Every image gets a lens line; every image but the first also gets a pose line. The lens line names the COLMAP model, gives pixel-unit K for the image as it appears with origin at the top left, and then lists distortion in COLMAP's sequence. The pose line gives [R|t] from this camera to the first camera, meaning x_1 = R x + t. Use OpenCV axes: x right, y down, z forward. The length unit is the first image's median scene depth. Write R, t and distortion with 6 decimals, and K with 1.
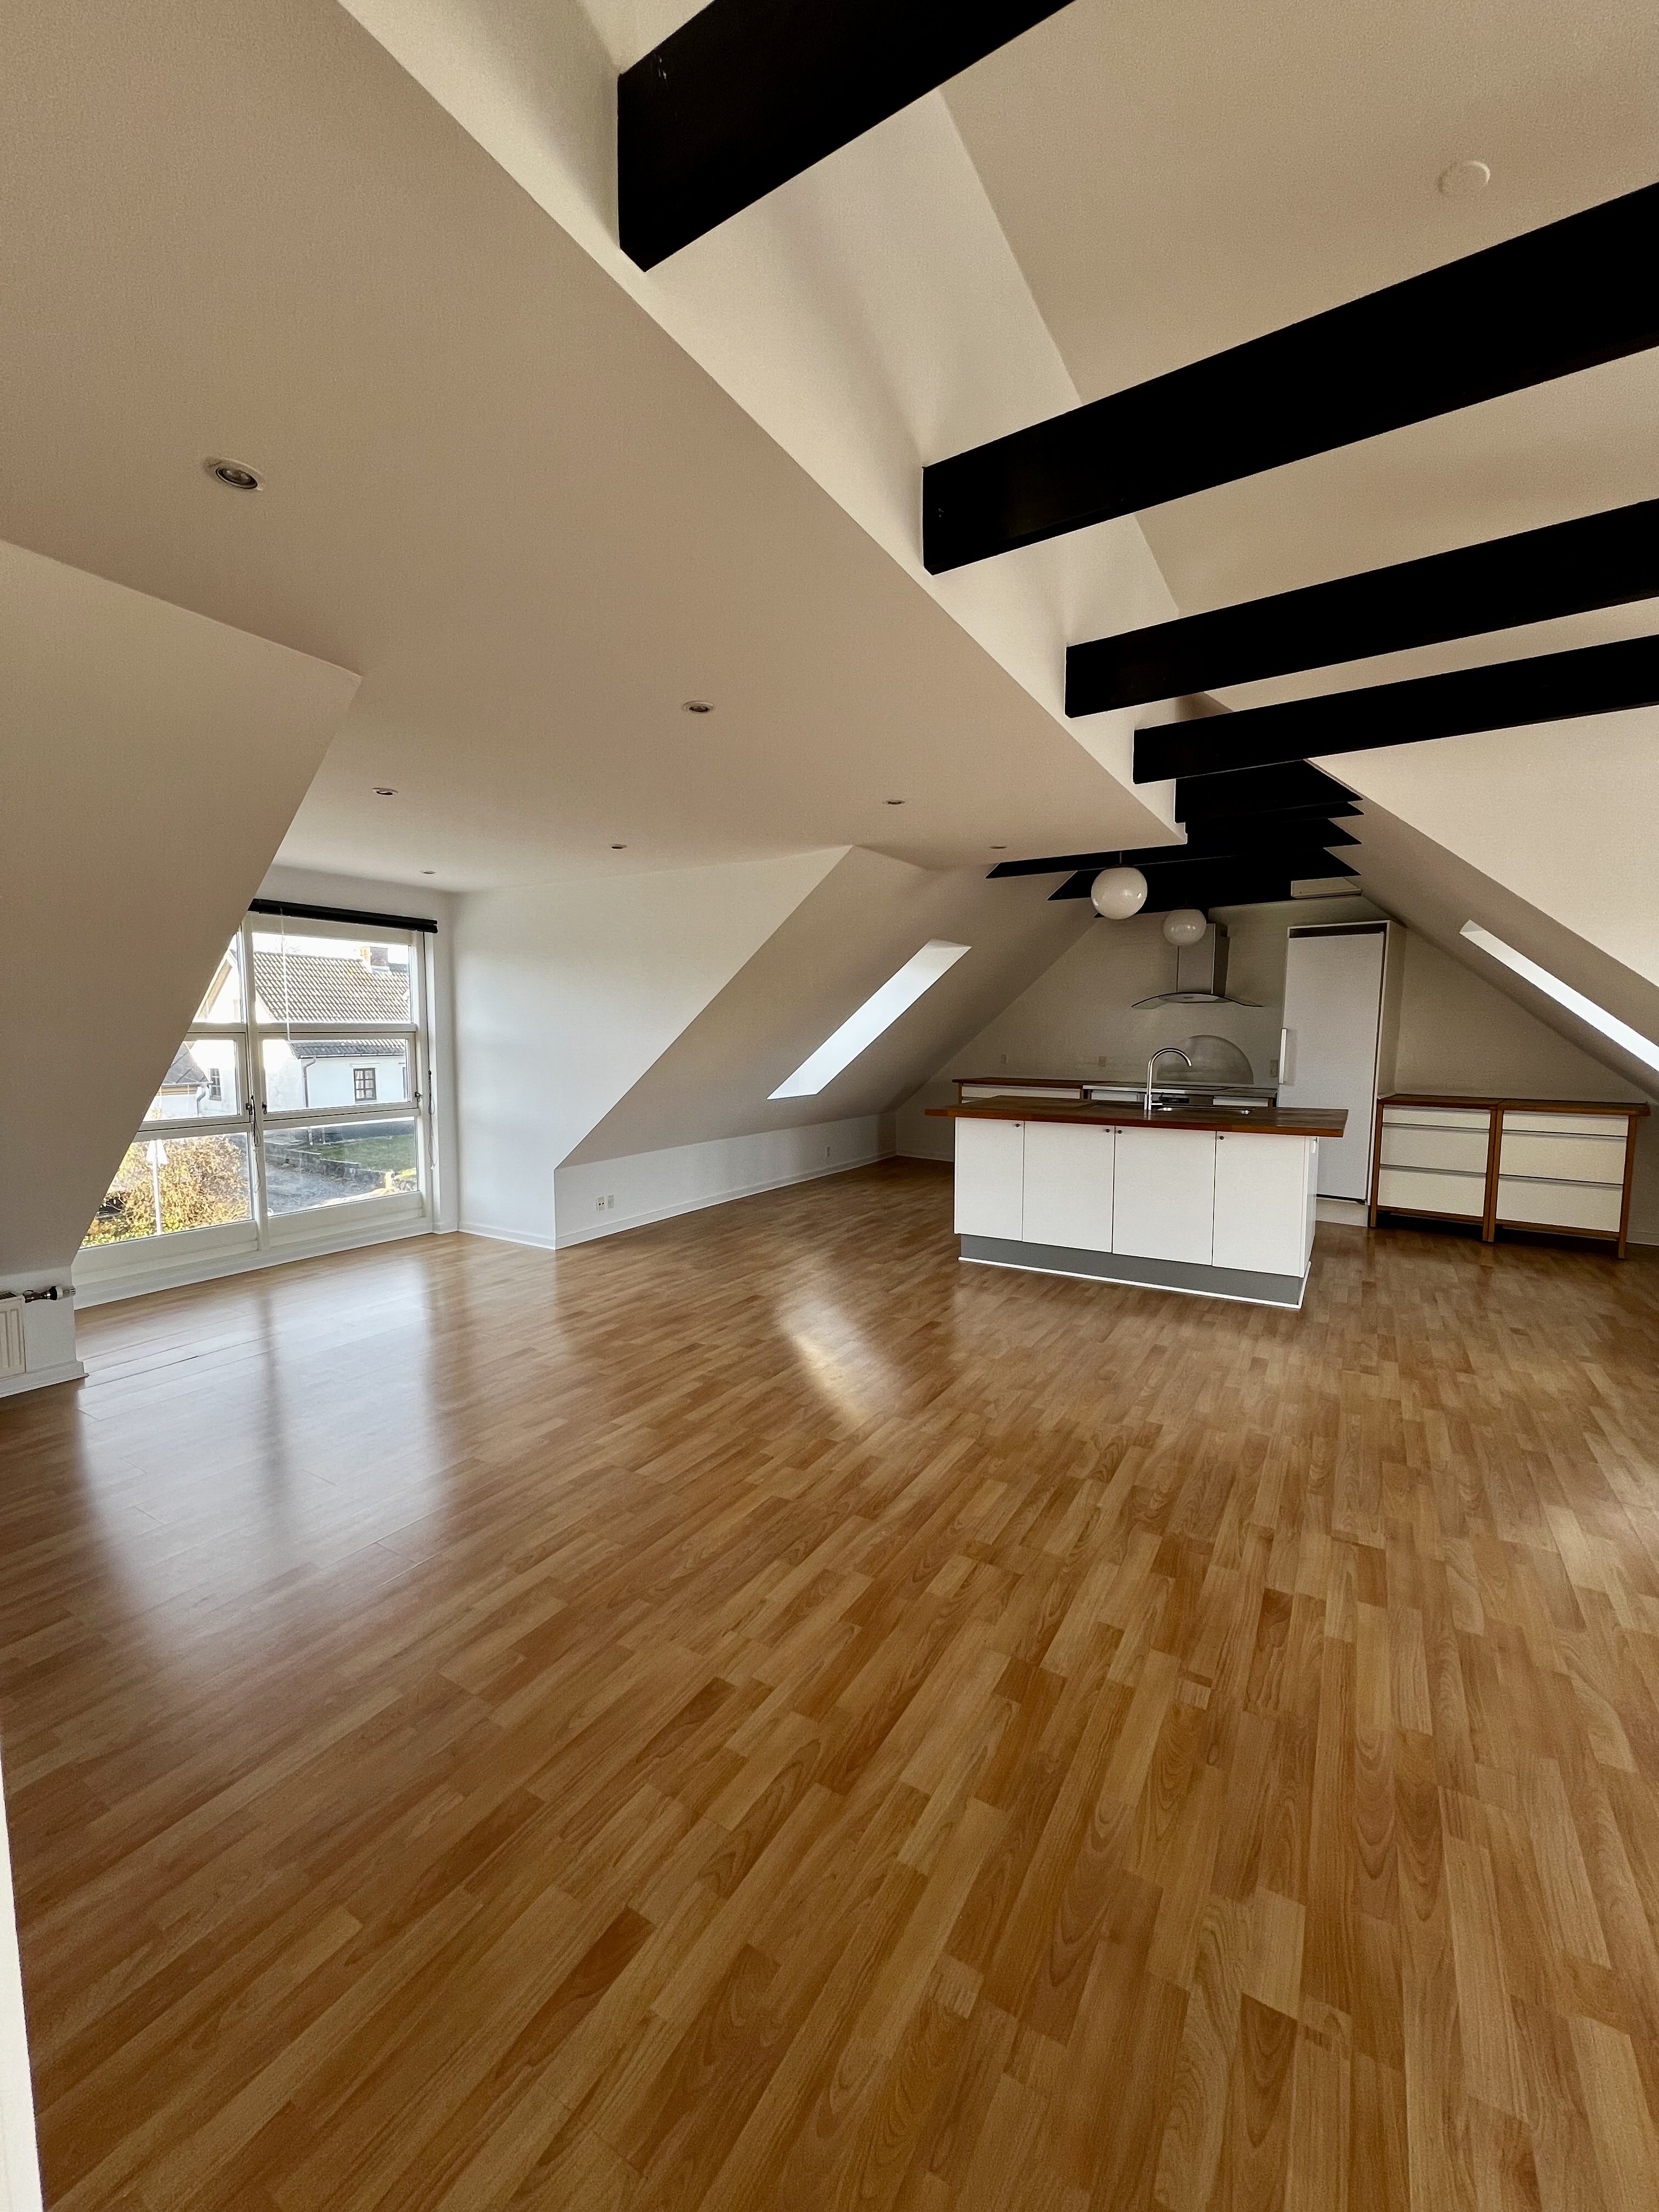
lens RADIAL K [[879.4, 0, 832.2], [0, 879.4, 1106.2], [0, 0, 1]] dist [0.001497, -0.000494]
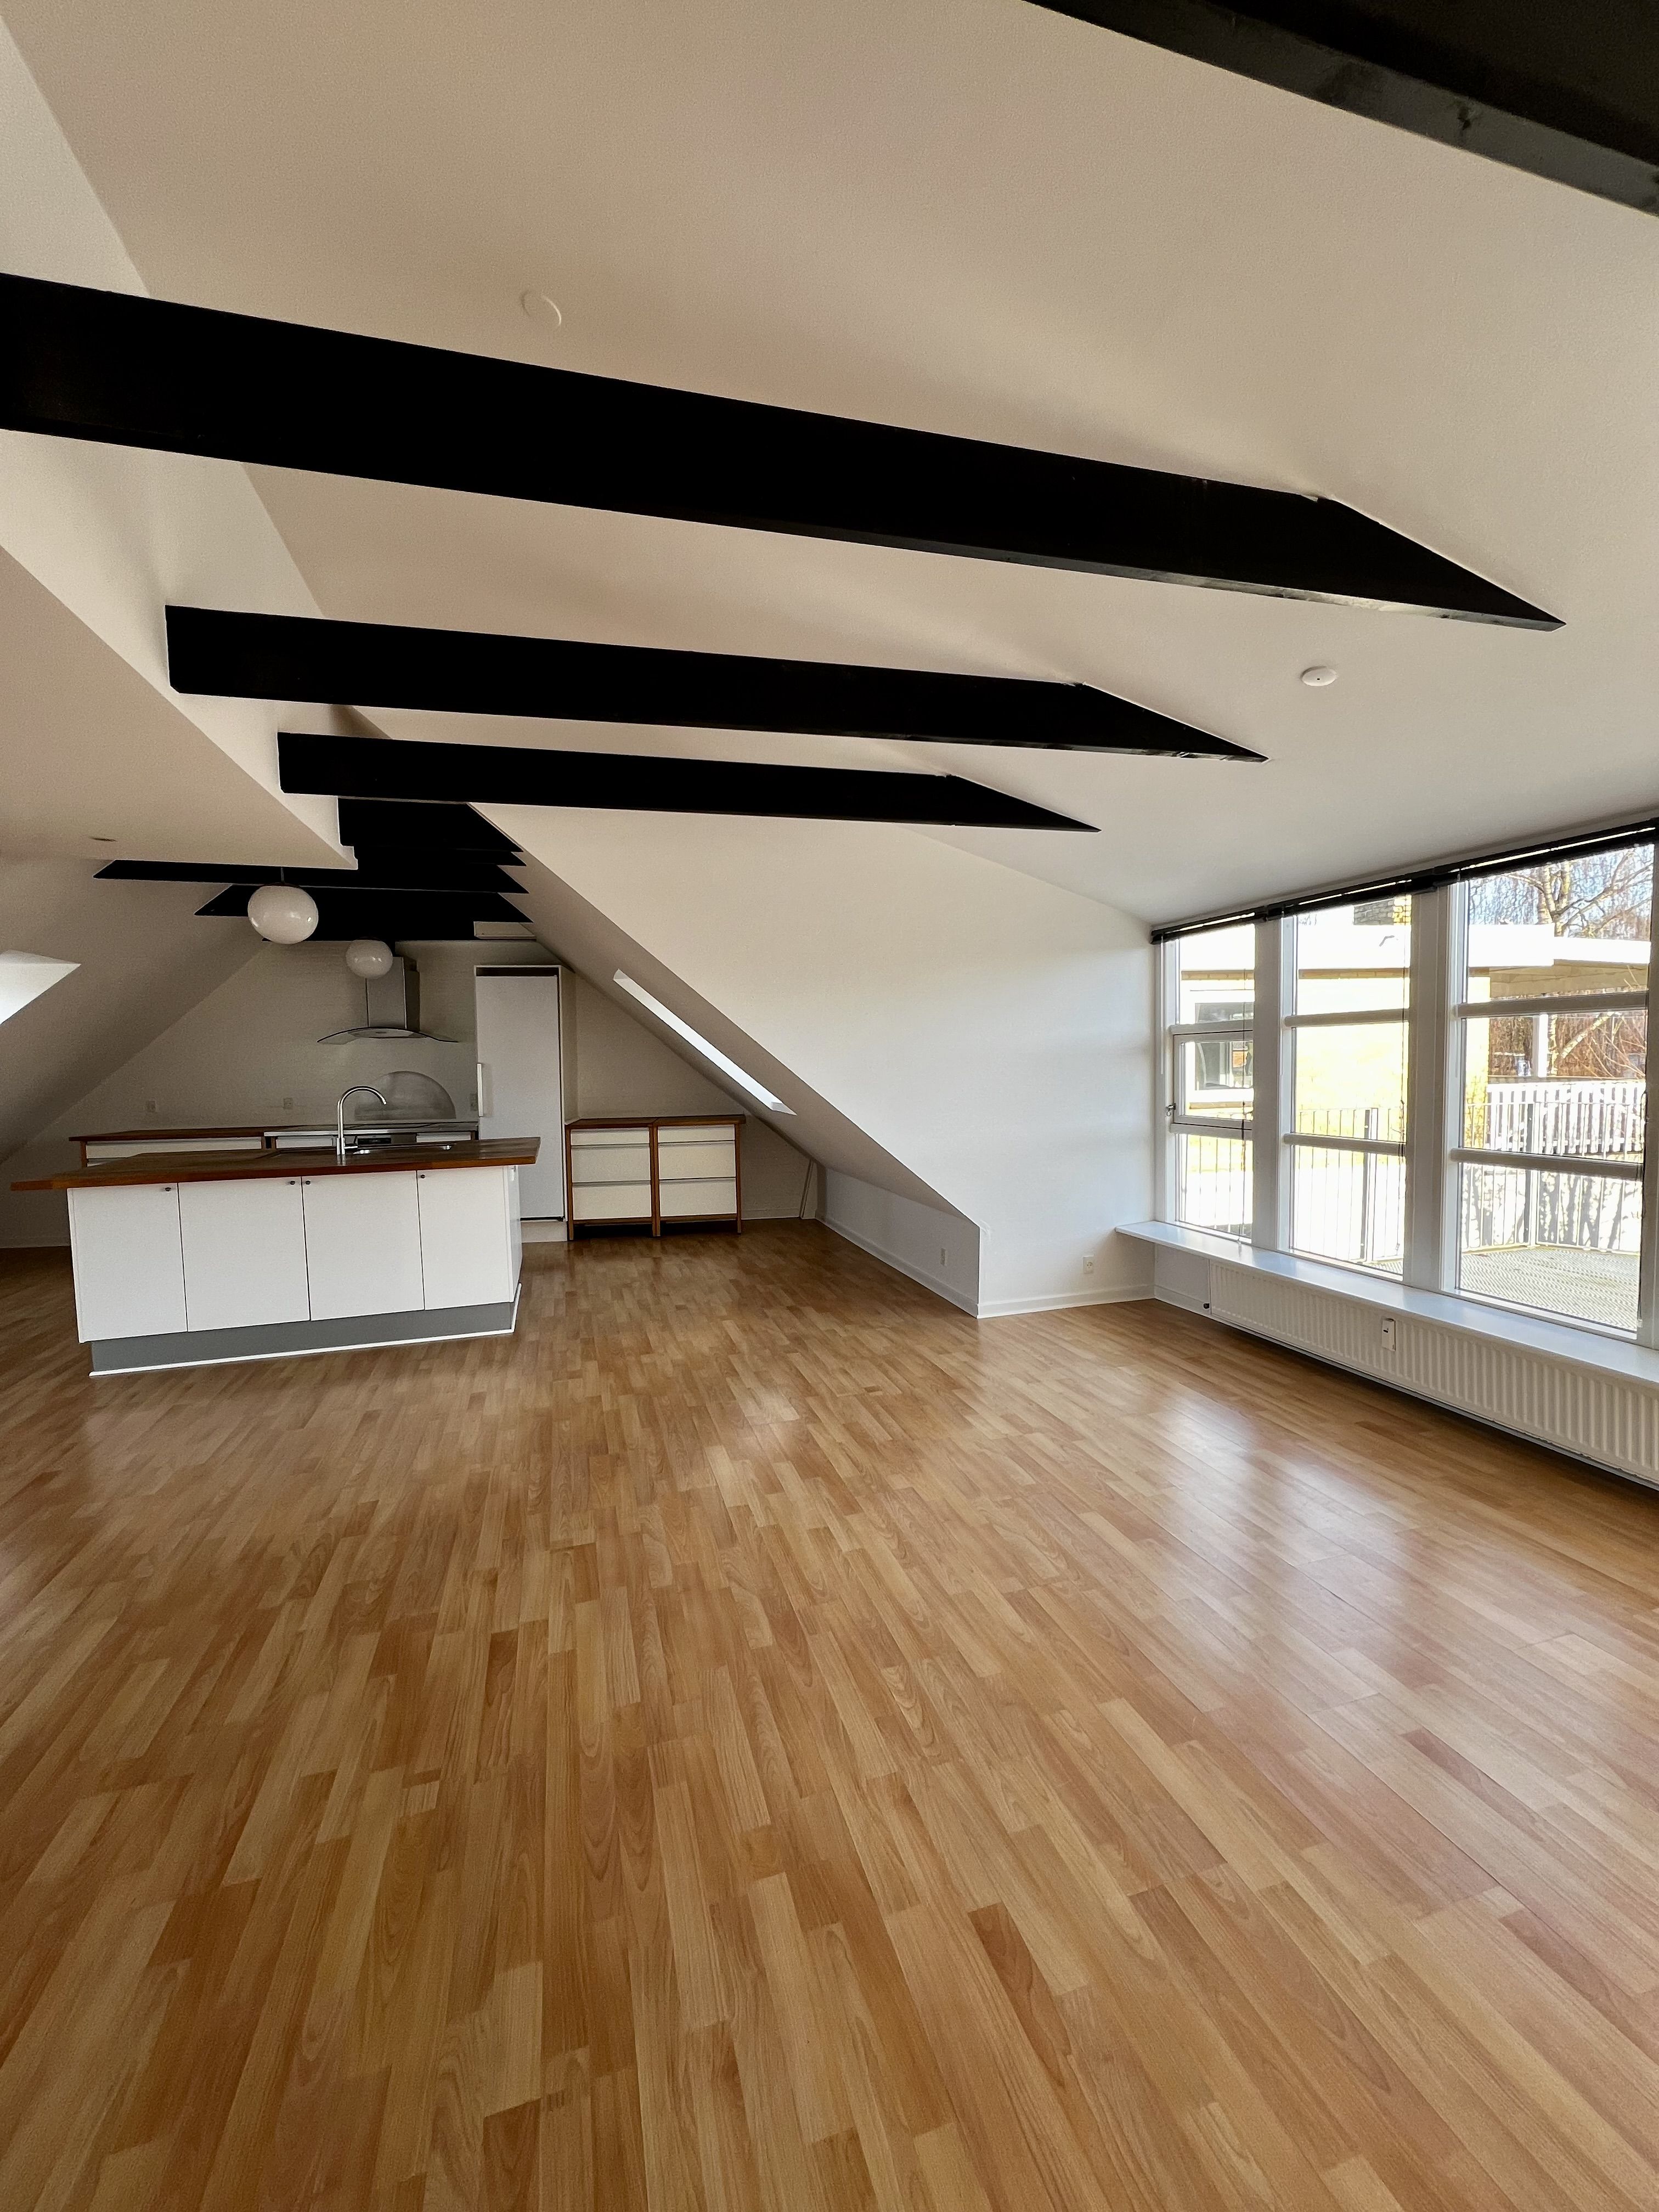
lens RADIAL K [[879.4, 0, 821.0], [0, 879.4, 1092.8], [0, 0, 1]] dist [0.001497, -0.000494]
pose [[0.671880, -0.042448, 0.739443, 0.037441], [0.082961, 0.996387, -0.018183, -0.003564], [-0.735999, 0.073562, 0.672974, 0.026346]]
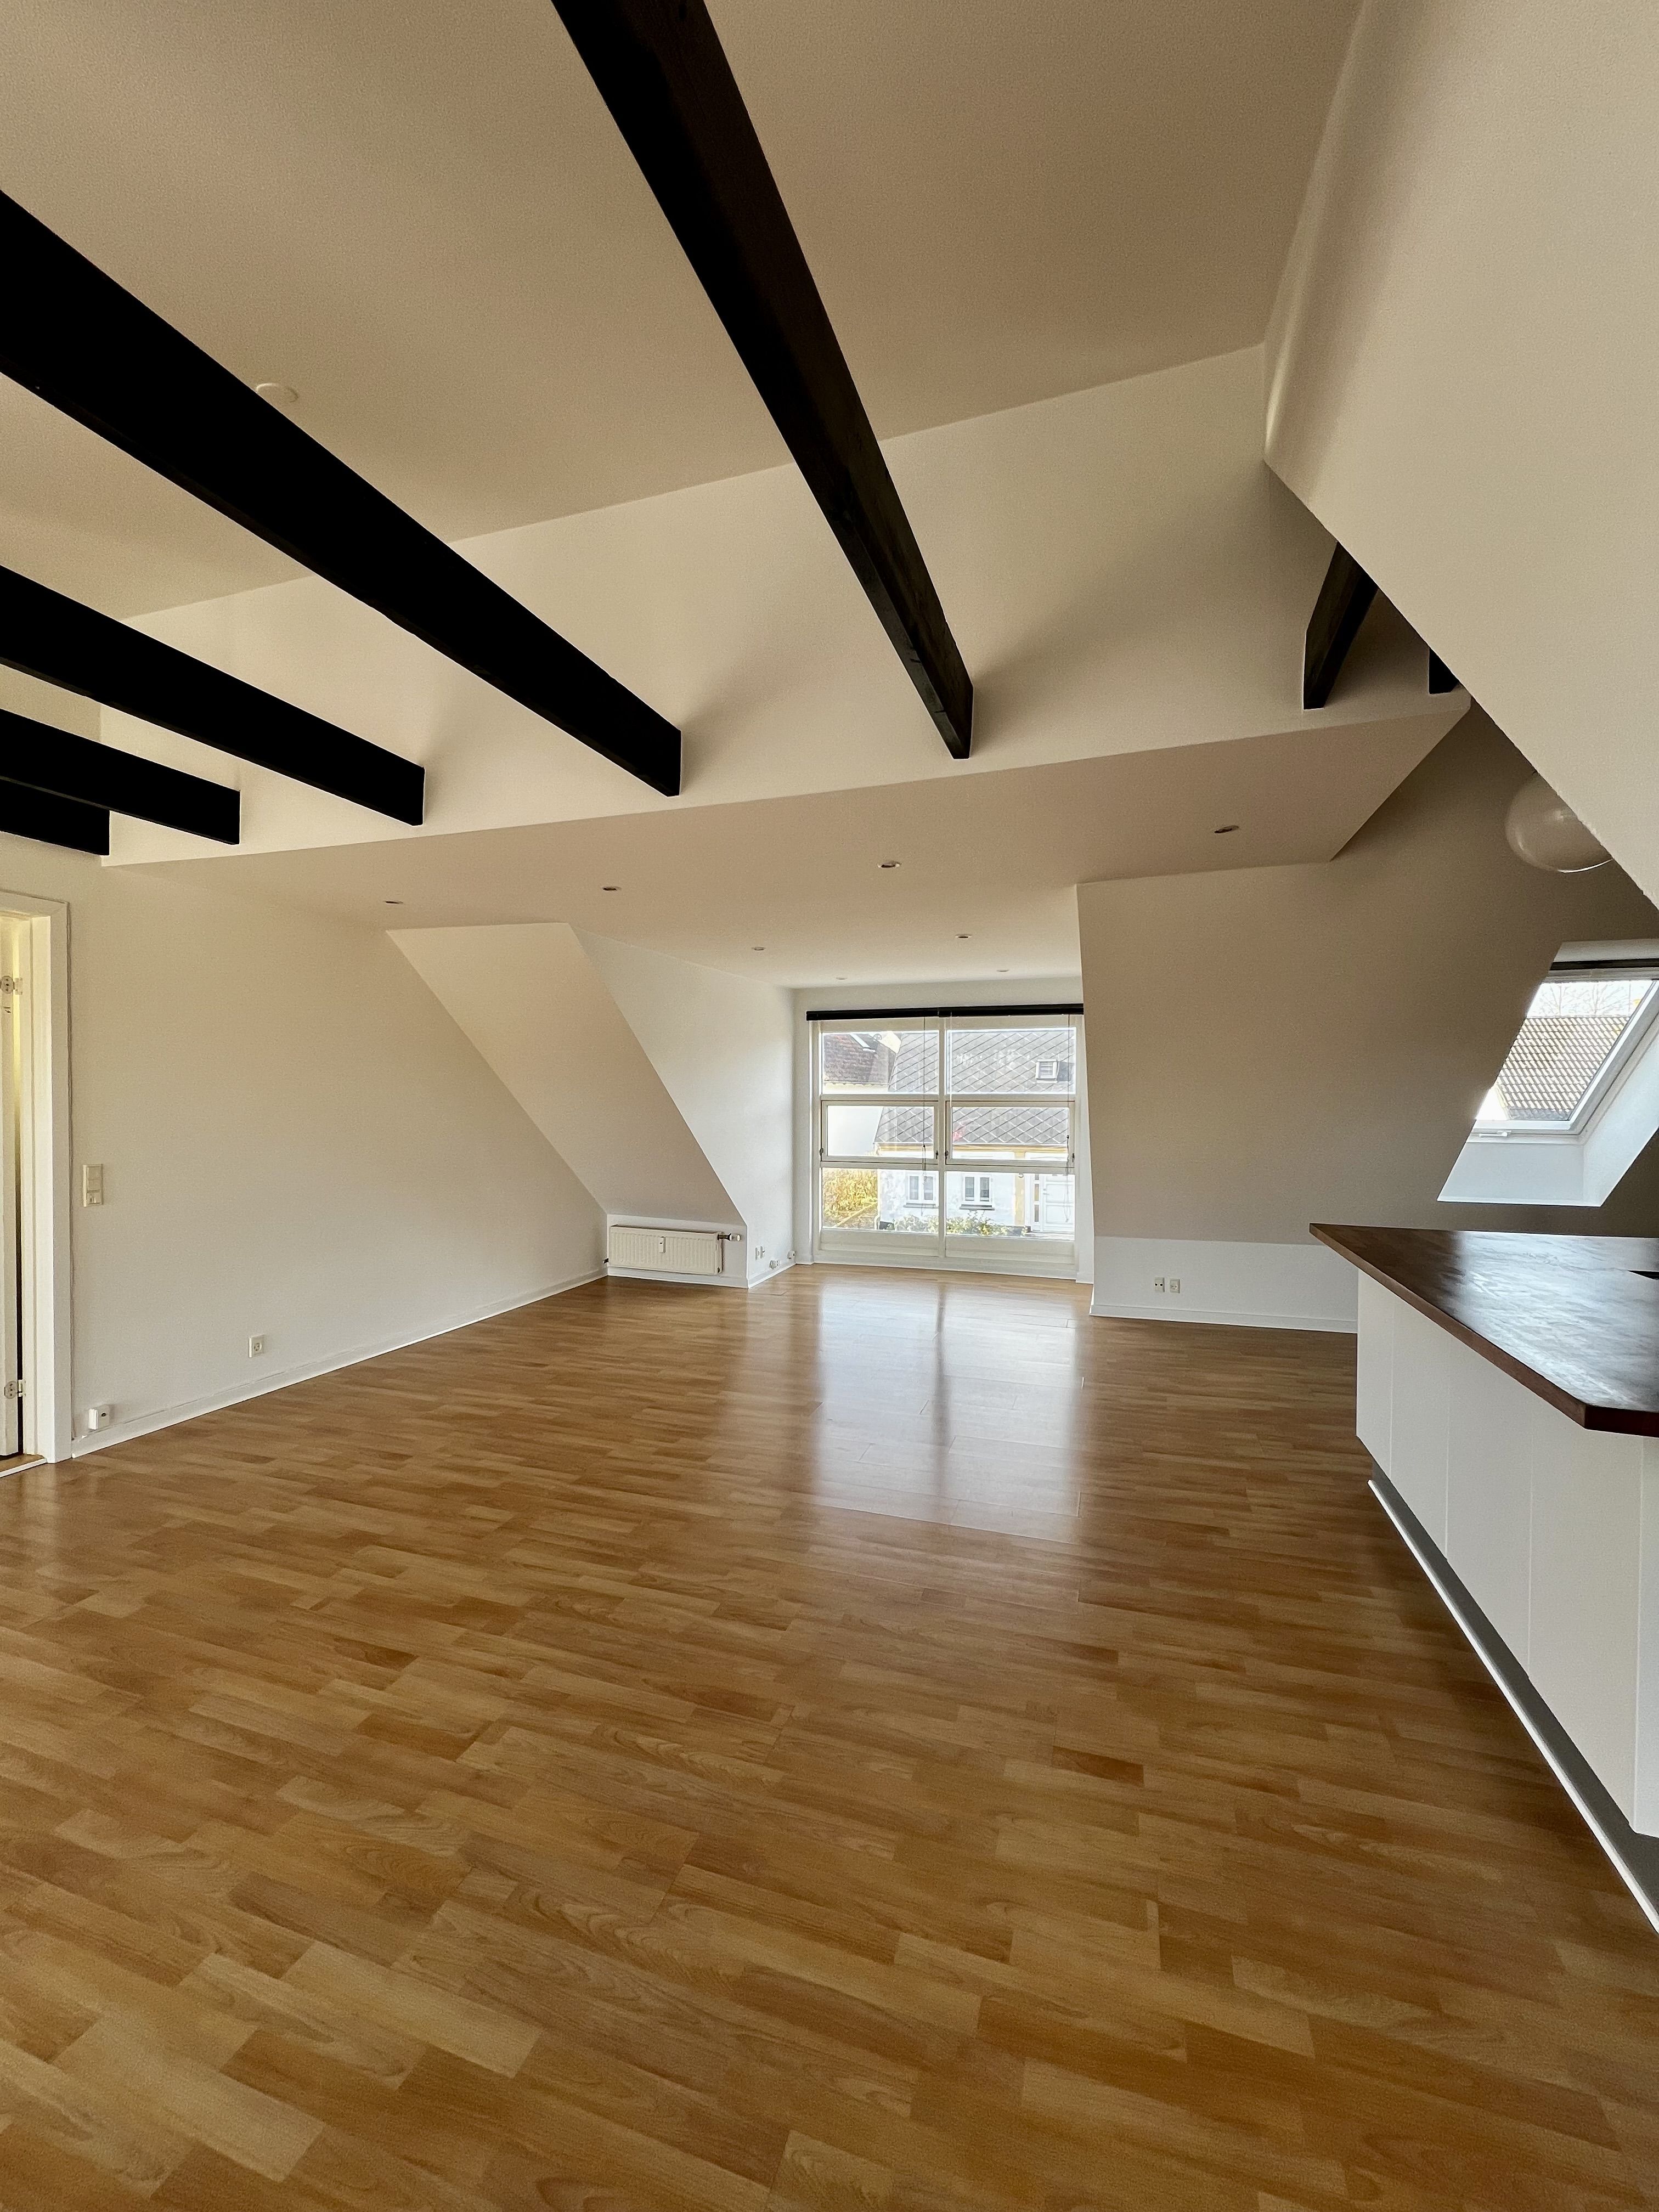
lens RADIAL K [[879.4, 0, 829.7], [0, 879.4, 1109.7], [0, 0, 1]] dist [0.001497, -0.000494]
pose [[0.223095, 0.013621, -0.974702, 1.432044], [-0.086372, 0.996246, -0.005847, -0.100466], [0.970963, 0.085492, 0.223434, 1.075438]]
